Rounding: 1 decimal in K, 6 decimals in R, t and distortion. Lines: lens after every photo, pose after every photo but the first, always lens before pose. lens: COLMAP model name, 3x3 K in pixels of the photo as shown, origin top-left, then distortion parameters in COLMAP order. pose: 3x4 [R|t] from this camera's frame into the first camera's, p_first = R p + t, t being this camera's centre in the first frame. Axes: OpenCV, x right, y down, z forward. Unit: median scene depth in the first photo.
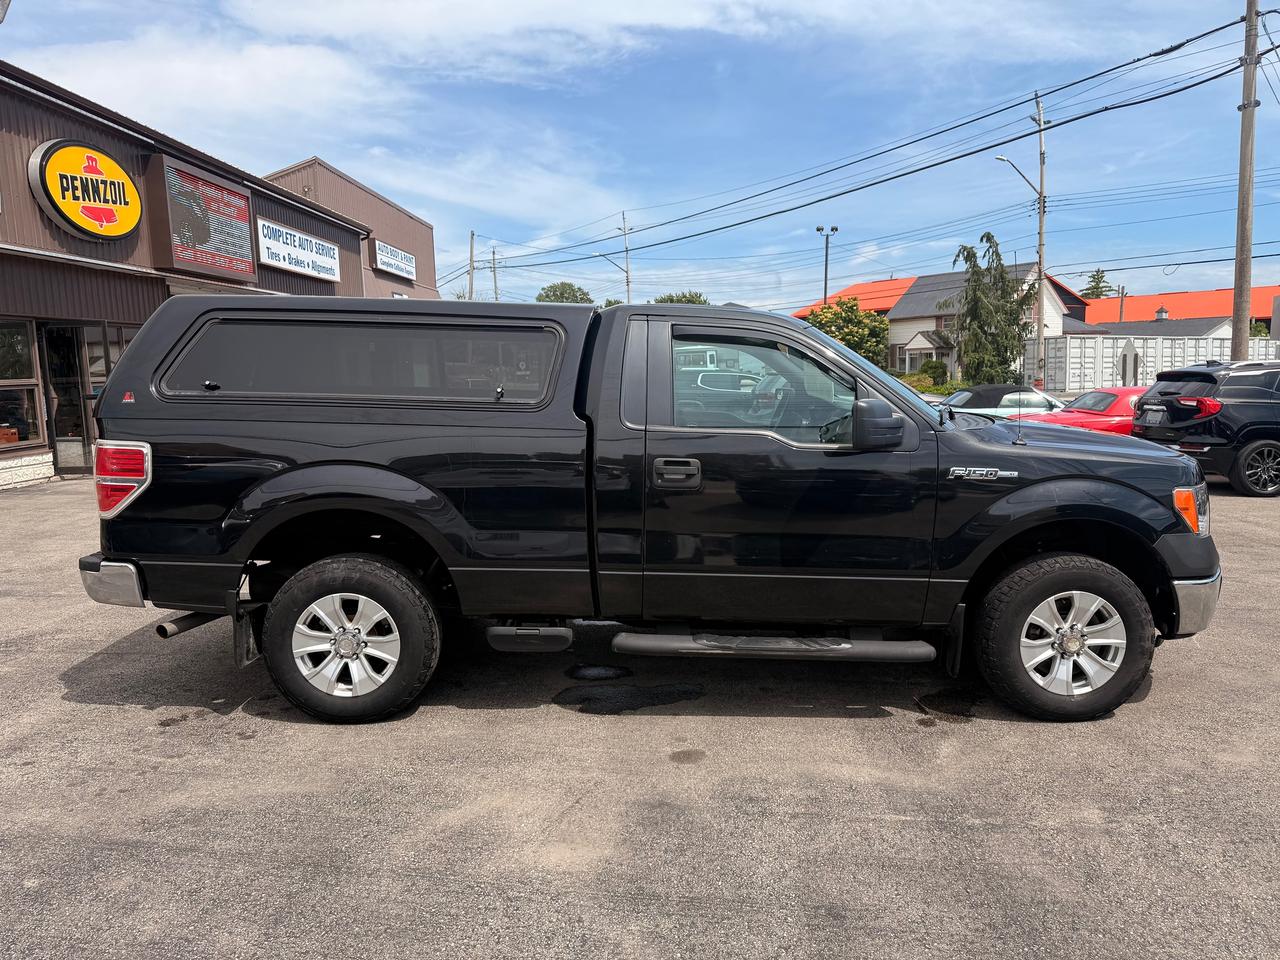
lens RADIAL K [[900.4, 0, 638.7], [0, 900.4, 475.6], [0, 0, 1]] dist [0.019177, -0.025648]
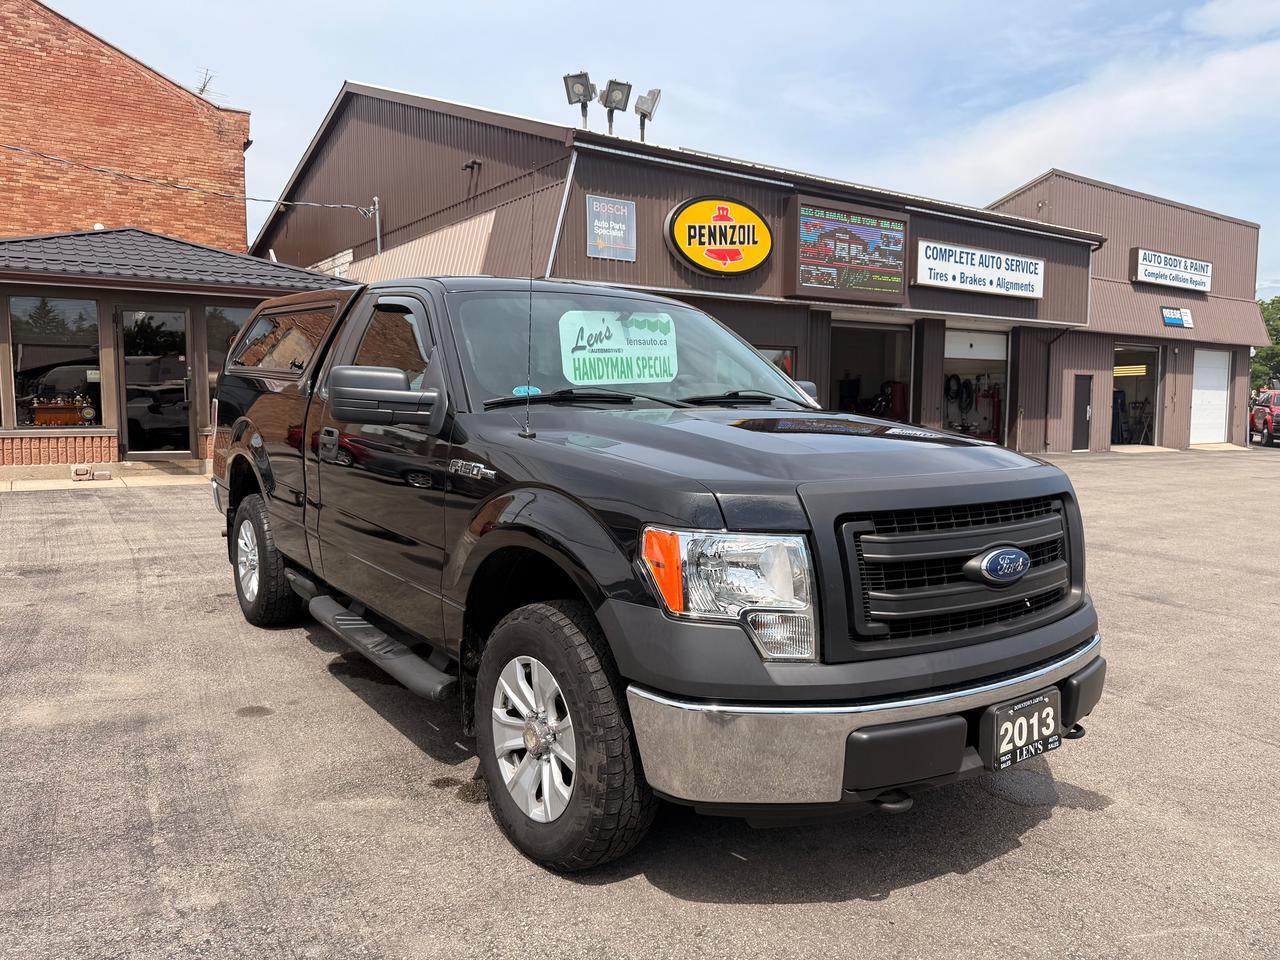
lens RADIAL K [[900.4, 0, 627.7], [0, 900.4, 475.2], [0, 0, 1]] dist [0.019177, -0.025648]
pose [[0.592634, 0.086544, -0.800809, 0.329867], [-0.114130, 0.993202, 0.022875, -0.009080], [0.797345, 0.077839, 0.598483, 0.206325]]
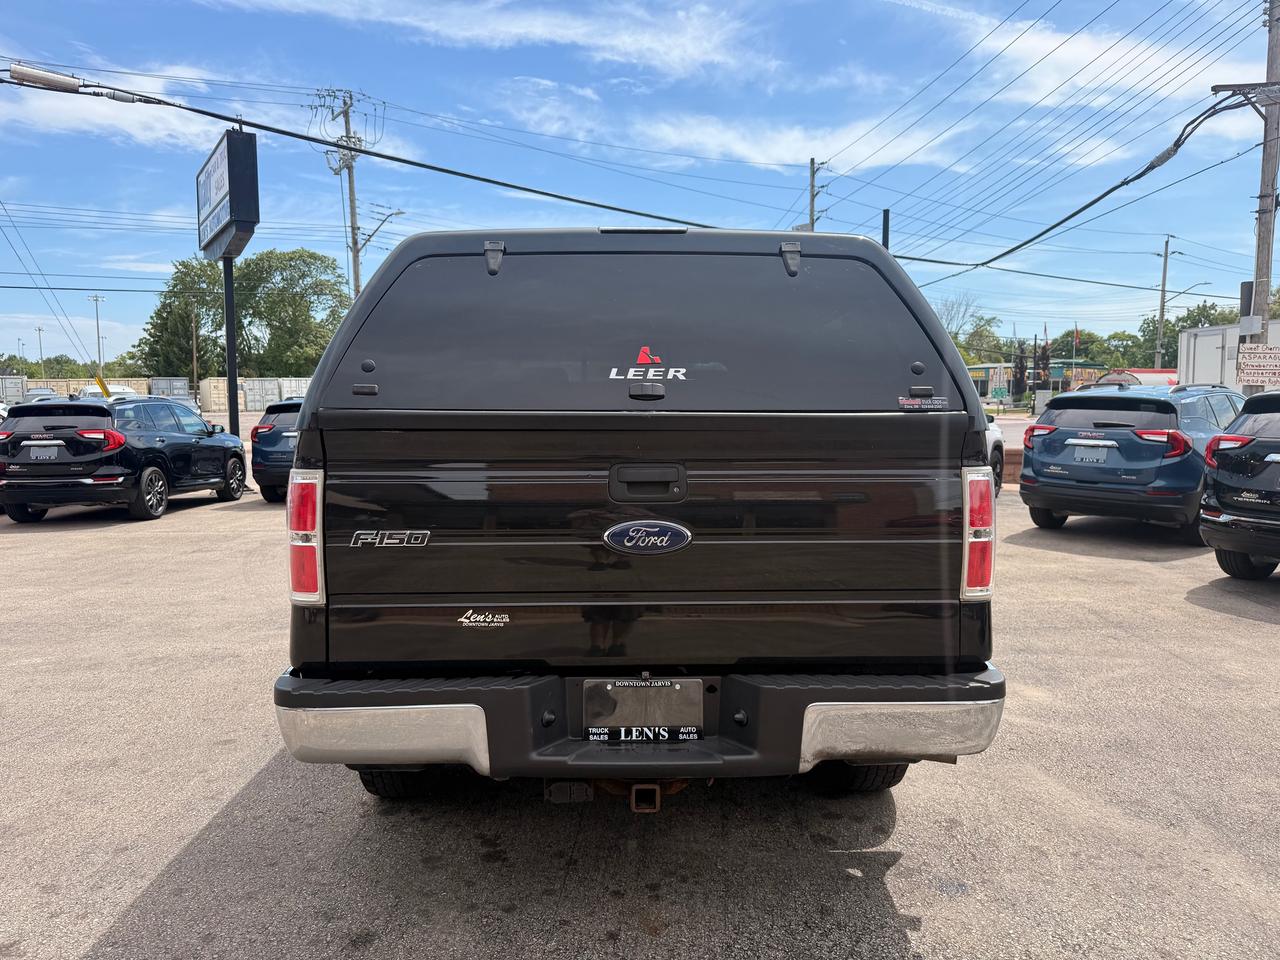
lens RADIAL K [[900.4, 0, 633.8], [0, 900.4, 481.6], [0, 0, 1]] dist [0.019177, -0.025648]
pose [[-0.029325, -0.071898, 0.996981, -0.376208], [0.116156, 0.990407, 0.074840, -0.032772], [-0.992798, 0.118000, -0.020692, 0.394421]]
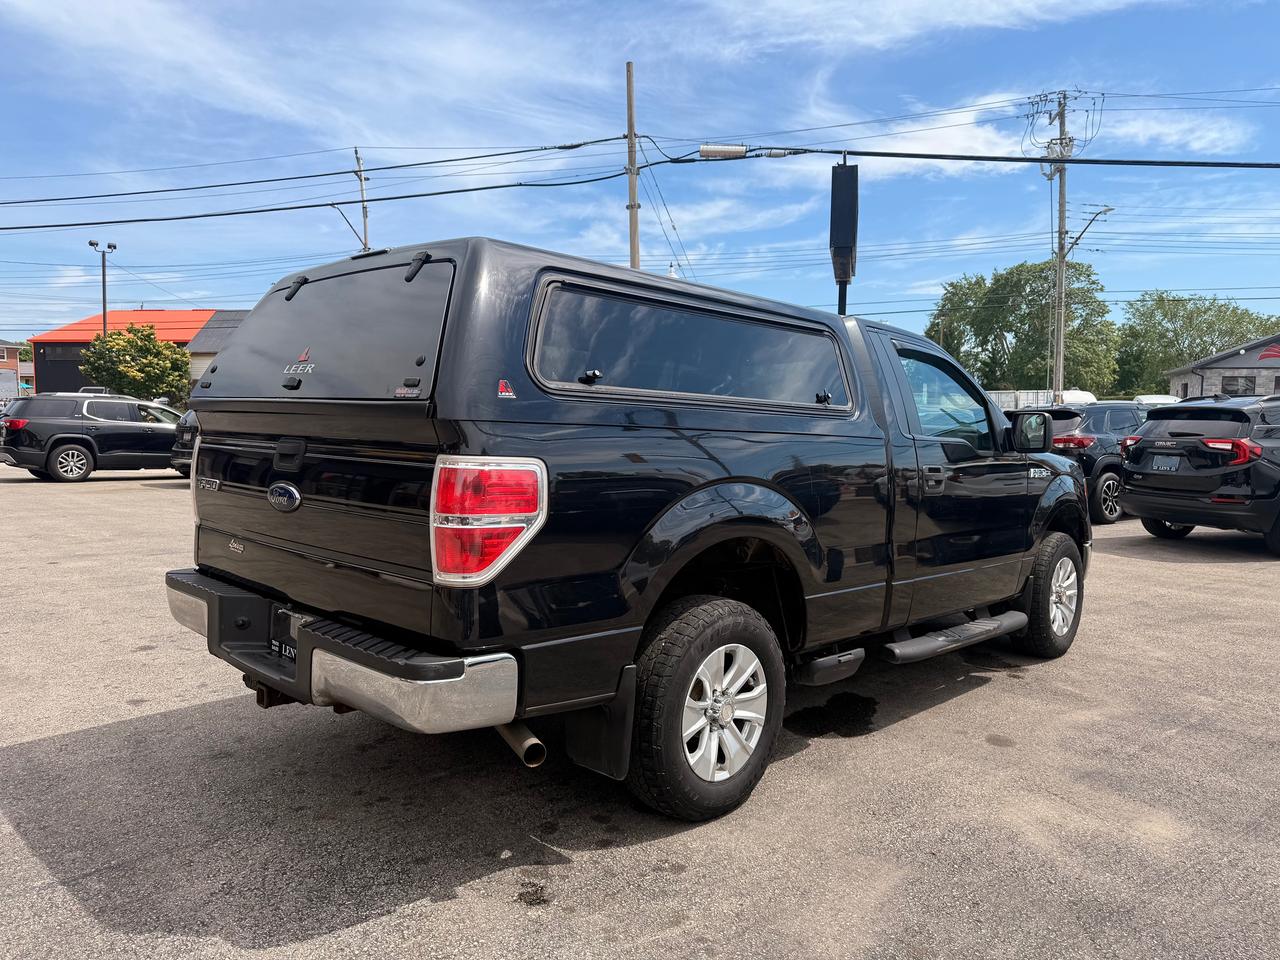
lens RADIAL K [[900.4, 0, 638.2], [0, 900.4, 472.0], [0, 0, 1]] dist [0.019177, -0.025648]
pose [[0.699486, -0.023931, 0.714245, -0.298631], [0.059793, 0.997895, -0.025123, -0.002364], [-0.712141, 0.060280, 0.699444, 0.157000]]
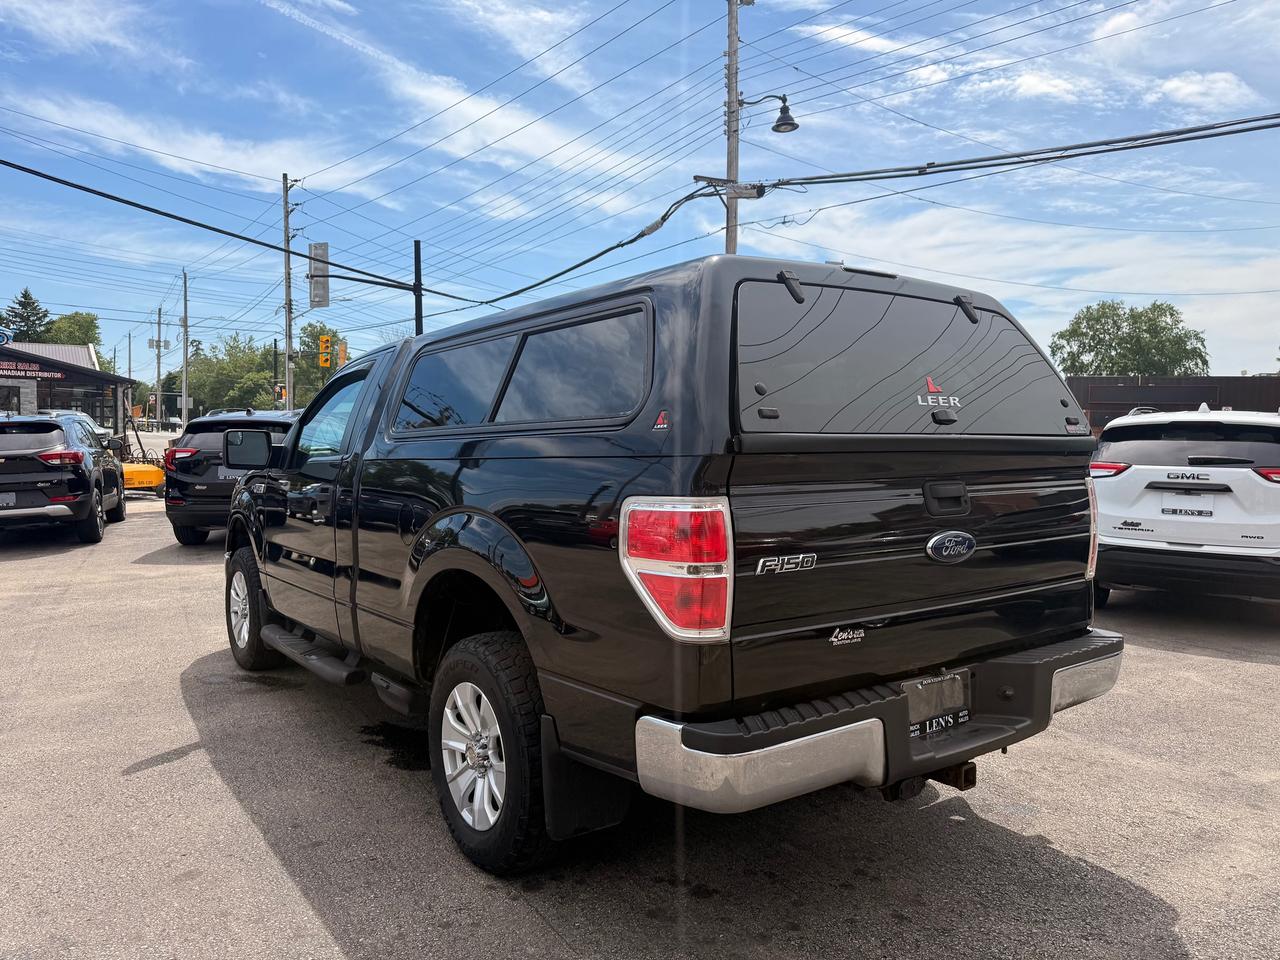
lens RADIAL K [[900.4, 0, 629.5], [0, 900.4, 487.9], [0, 0, 1]] dist [0.019177, -0.025648]
pose [[-0.582070, -0.038835, 0.812211, -0.319550], [0.096726, 0.988460, 0.116581, -0.052122], [-0.807365, 0.146420, -0.571596, 0.565871]]
